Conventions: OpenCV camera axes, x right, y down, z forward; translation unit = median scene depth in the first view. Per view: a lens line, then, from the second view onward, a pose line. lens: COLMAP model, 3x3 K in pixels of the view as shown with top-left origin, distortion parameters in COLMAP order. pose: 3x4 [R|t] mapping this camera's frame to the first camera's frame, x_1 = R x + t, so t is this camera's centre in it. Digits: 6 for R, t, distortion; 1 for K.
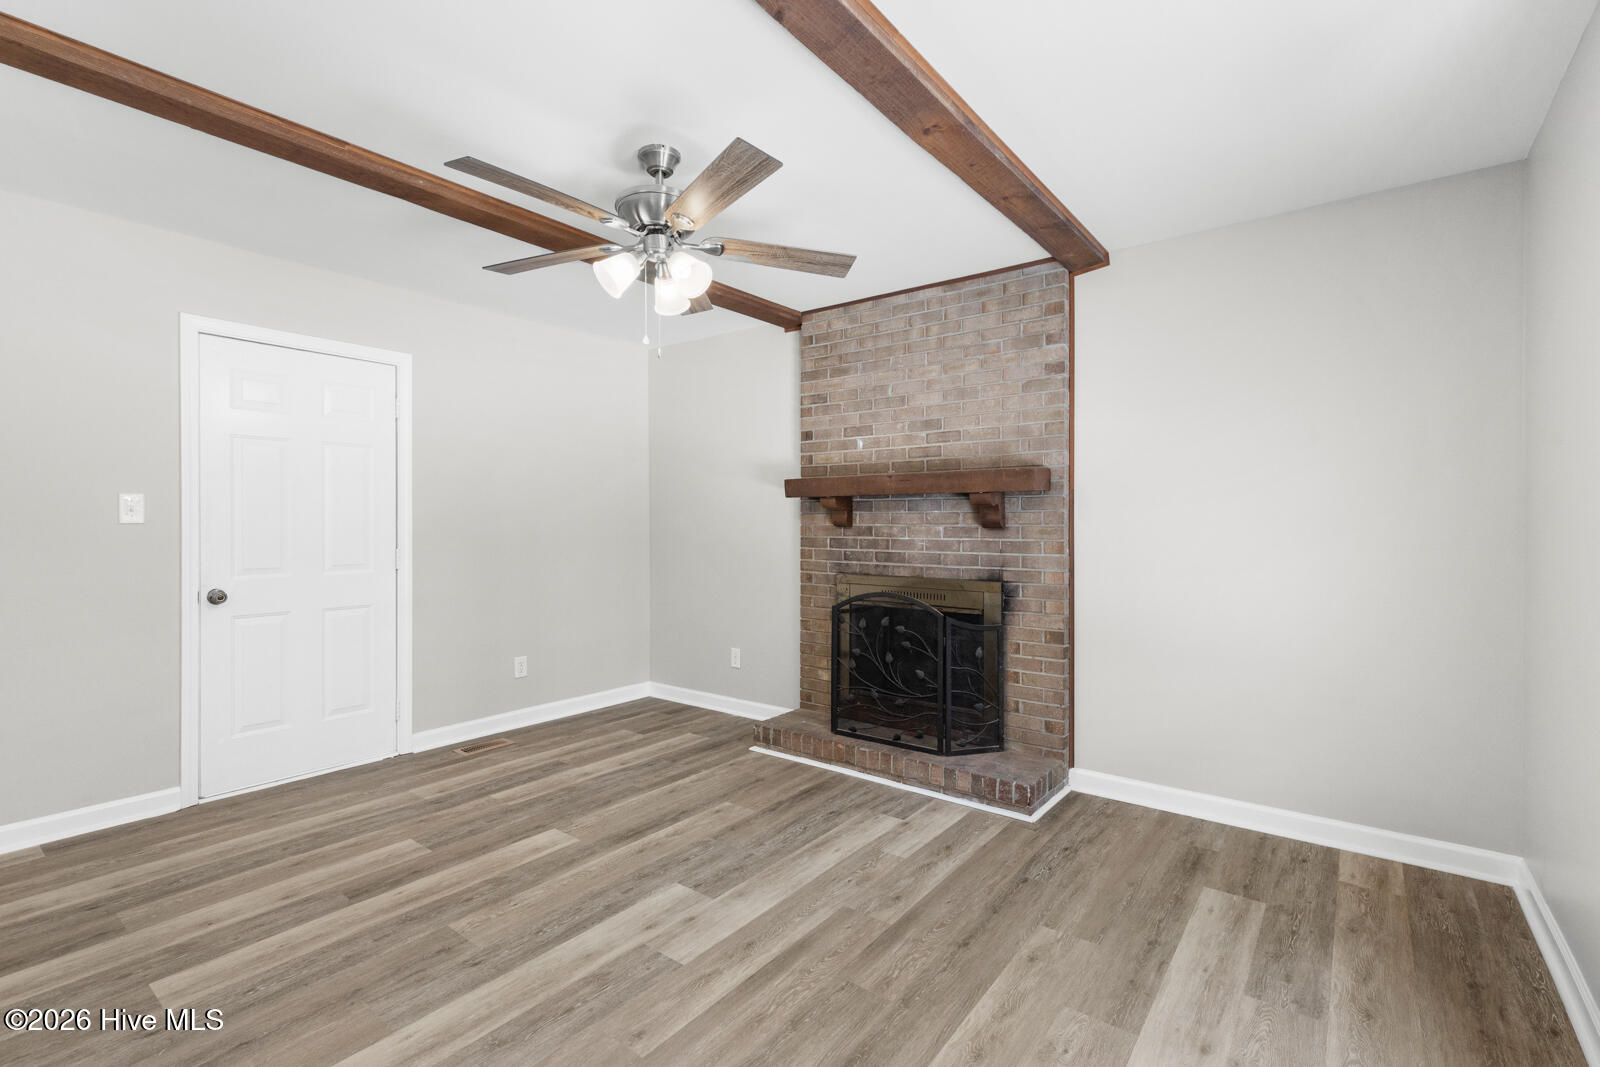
lens RADIAL K [[732.1, 0, 800.7], [0, 732.1, 525.6], [0, 0, 1]] dist [-0.003010, -0.000239]
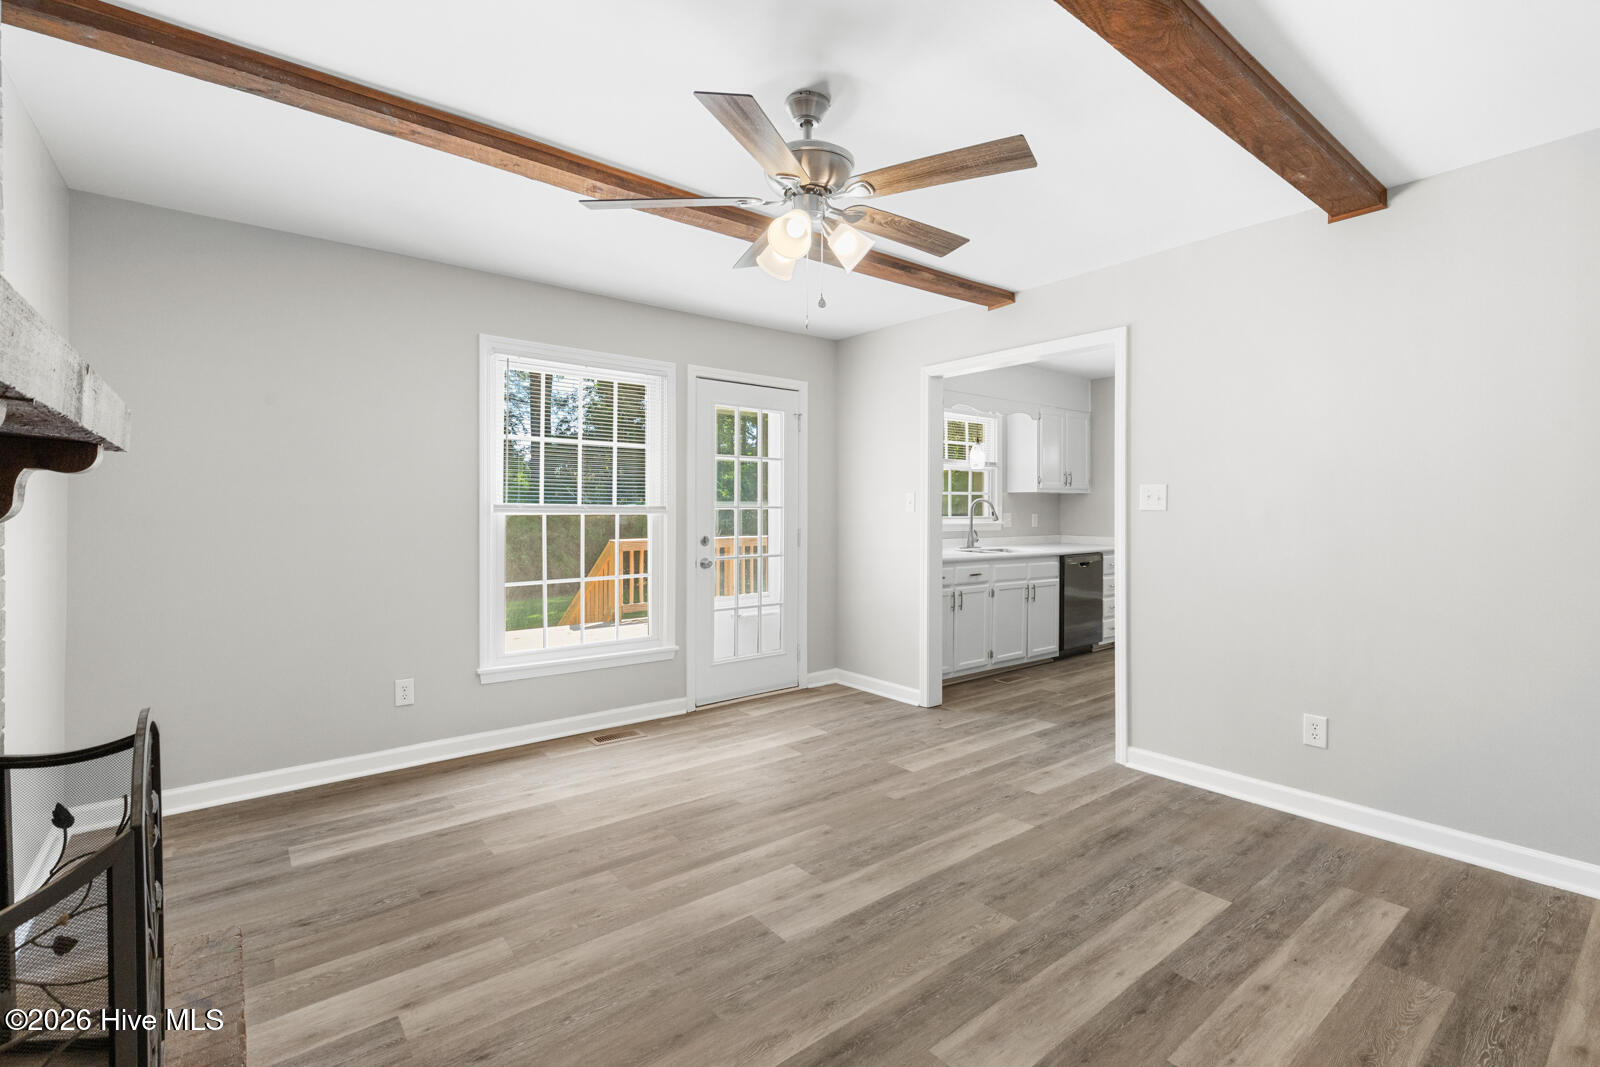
lens RADIAL K [[732.1, 0, 799.3], [0, 732.1, 523.9], [0, 0, 1]] dist [-0.003010, -0.000239]
pose [[-0.970616, -0.006247, 0.240553, -0.420703], [0.001096, 0.999538, 0.030380, -0.020393], [-0.240632, 0.029751, -0.970160, 1.971491]]
